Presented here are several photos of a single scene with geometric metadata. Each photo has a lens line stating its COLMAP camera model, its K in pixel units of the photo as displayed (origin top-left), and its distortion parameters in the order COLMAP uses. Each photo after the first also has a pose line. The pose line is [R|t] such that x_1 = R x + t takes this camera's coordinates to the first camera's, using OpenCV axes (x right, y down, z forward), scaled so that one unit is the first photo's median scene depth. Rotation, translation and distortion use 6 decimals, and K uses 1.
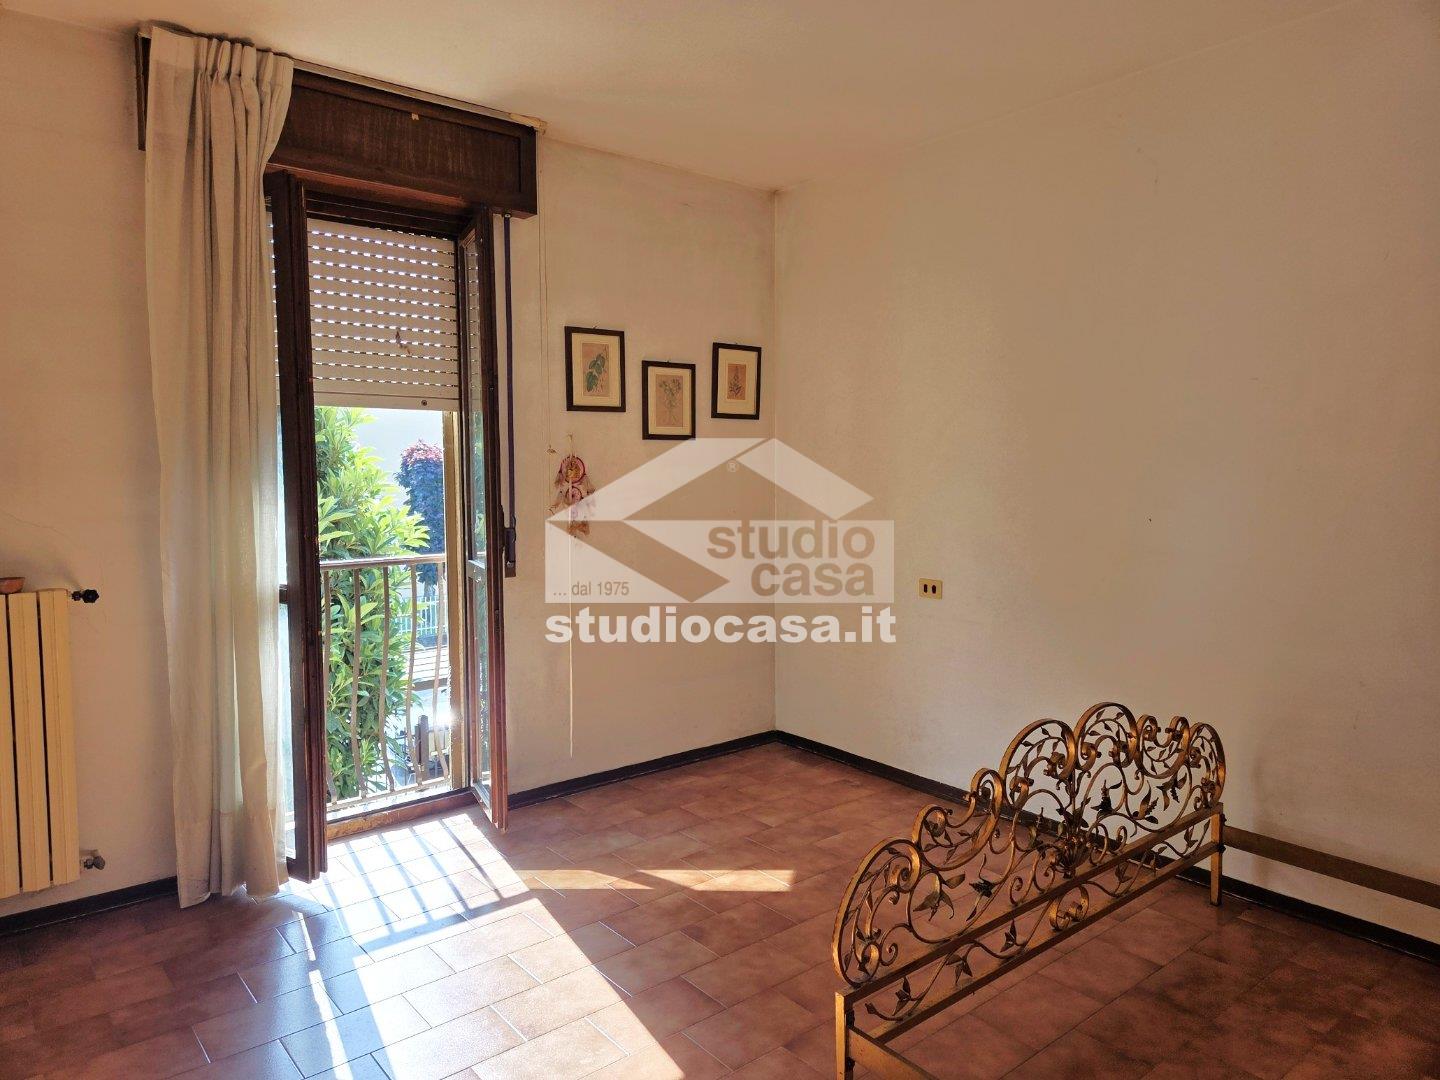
lens RADIAL K [[978.9, 0, 720.9], [0, 978.9, 538.9], [0, 0, 1]] dist [0.056462, -0.031661]
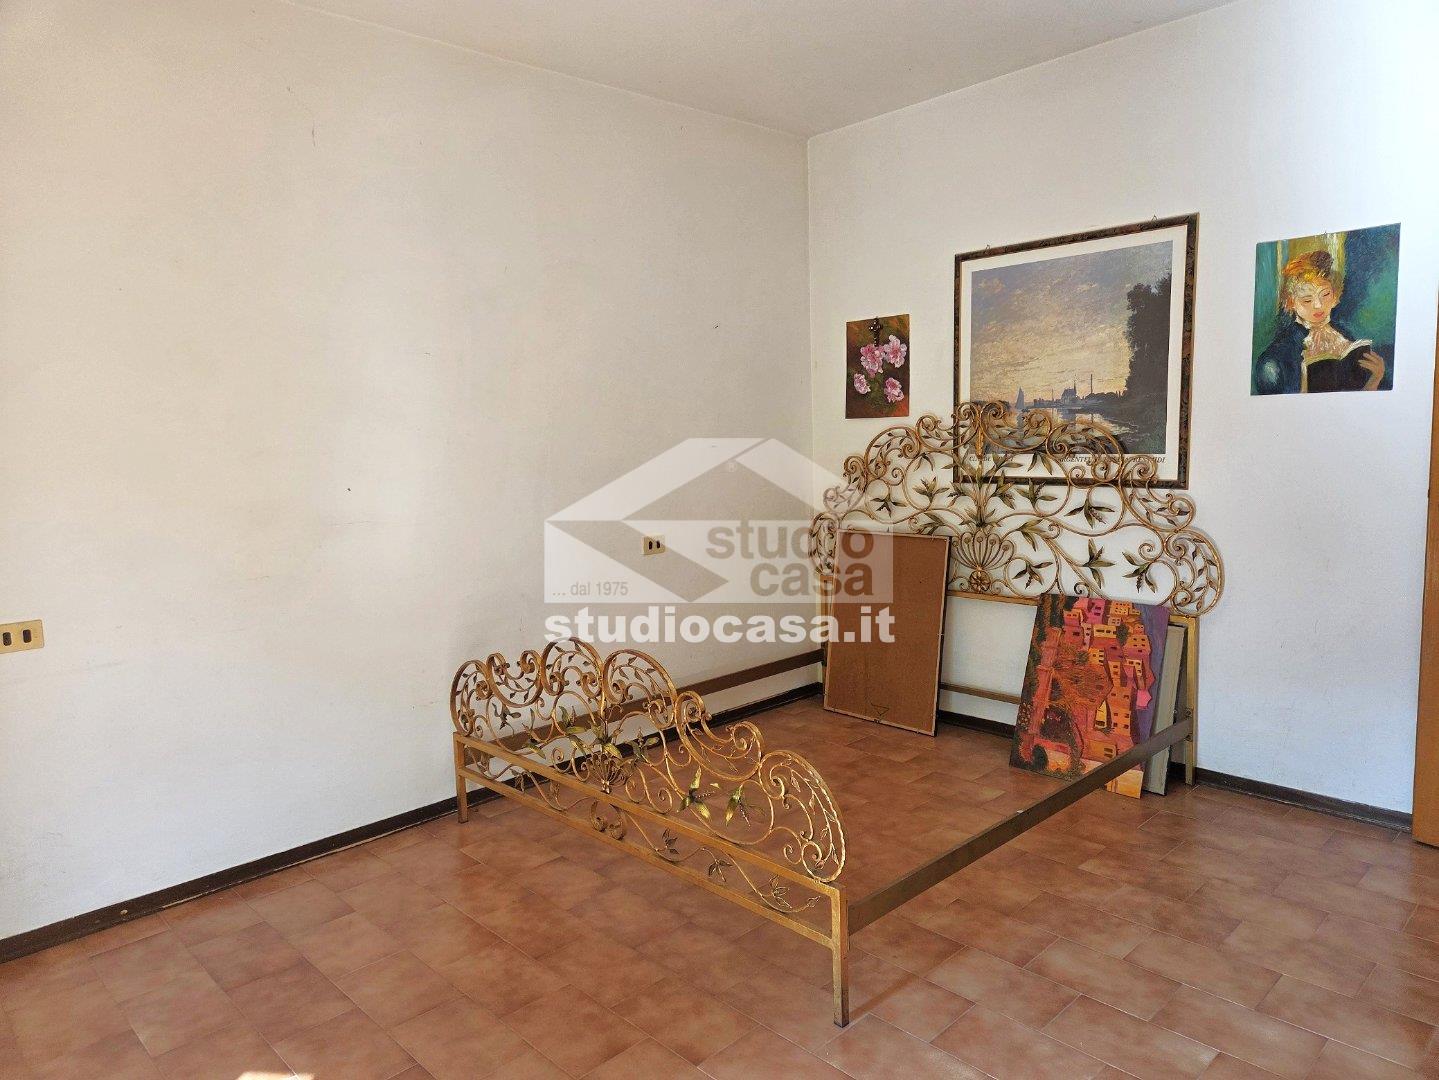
lens RADIAL K [[978.2, 0, 720.4], [0, 978.2, 535.3], [0, 0, 1]] dist [0.056462, -0.031661]
pose [[-0.092482, -0.112914, 0.989291, -0.658293], [0.105856, 0.986804, 0.122526, -0.063262], [-0.990072, 0.116054, -0.079309, 0.838972]]
